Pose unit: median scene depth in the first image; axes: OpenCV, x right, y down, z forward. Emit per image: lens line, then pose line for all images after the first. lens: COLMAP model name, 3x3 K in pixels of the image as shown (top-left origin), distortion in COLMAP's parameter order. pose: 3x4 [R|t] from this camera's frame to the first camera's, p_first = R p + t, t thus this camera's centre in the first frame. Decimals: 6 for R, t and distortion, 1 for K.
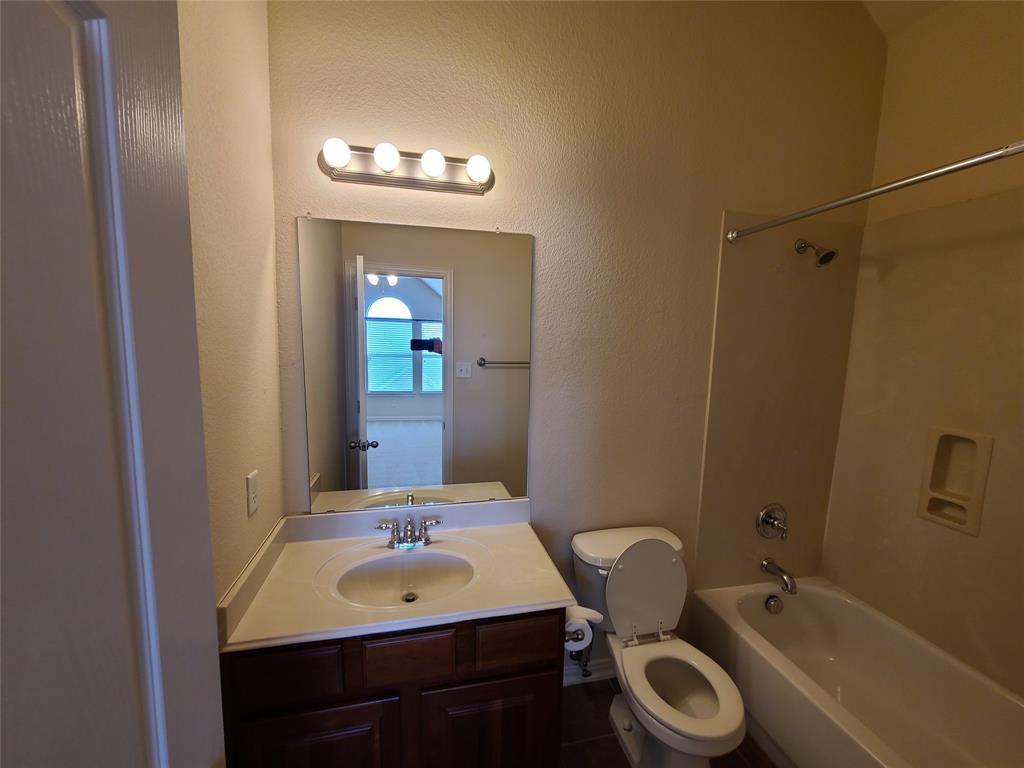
lens RADIAL K [[420.5, 0, 511.9], [0, 420.5, 387.0], [0, 0, 1]] dist [0.011482, -0.003376]
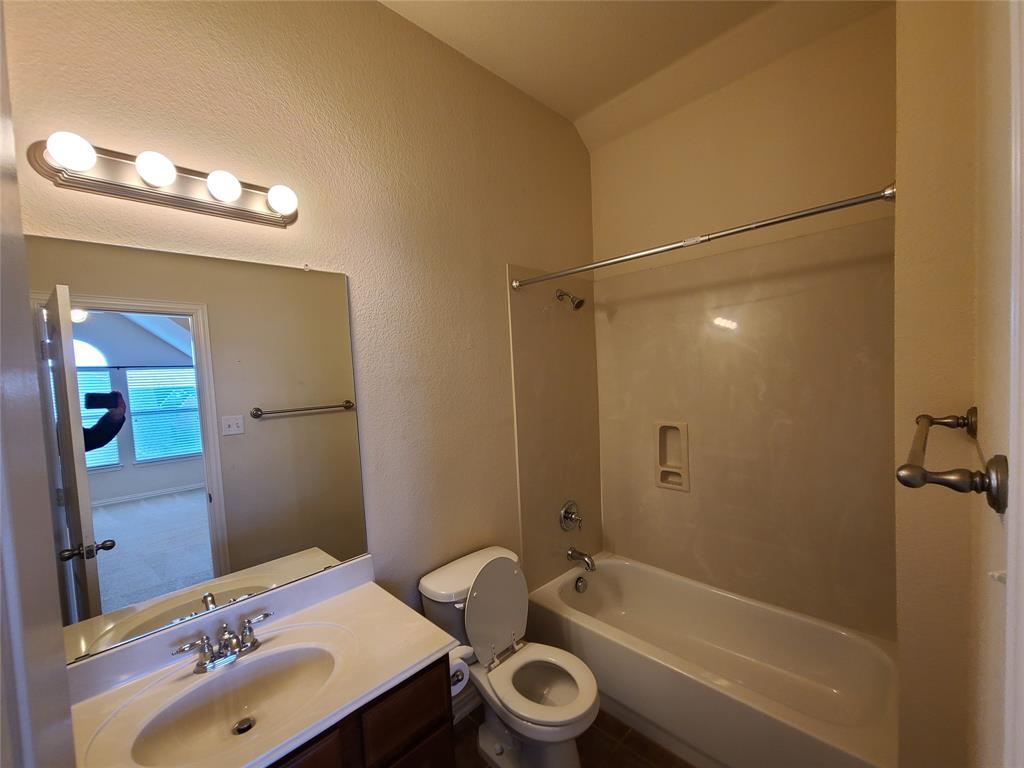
lens RADIAL K [[420.5, 0, 512.8], [0, 420.5, 386.7], [0, 0, 1]] dist [0.011482, -0.003376]
pose [[0.850183, -0.081492, 0.520143, -0.146997], [0.123675, 0.991216, -0.046854, -0.016854], [-0.511756, 0.104164, 0.852793, 0.016513]]
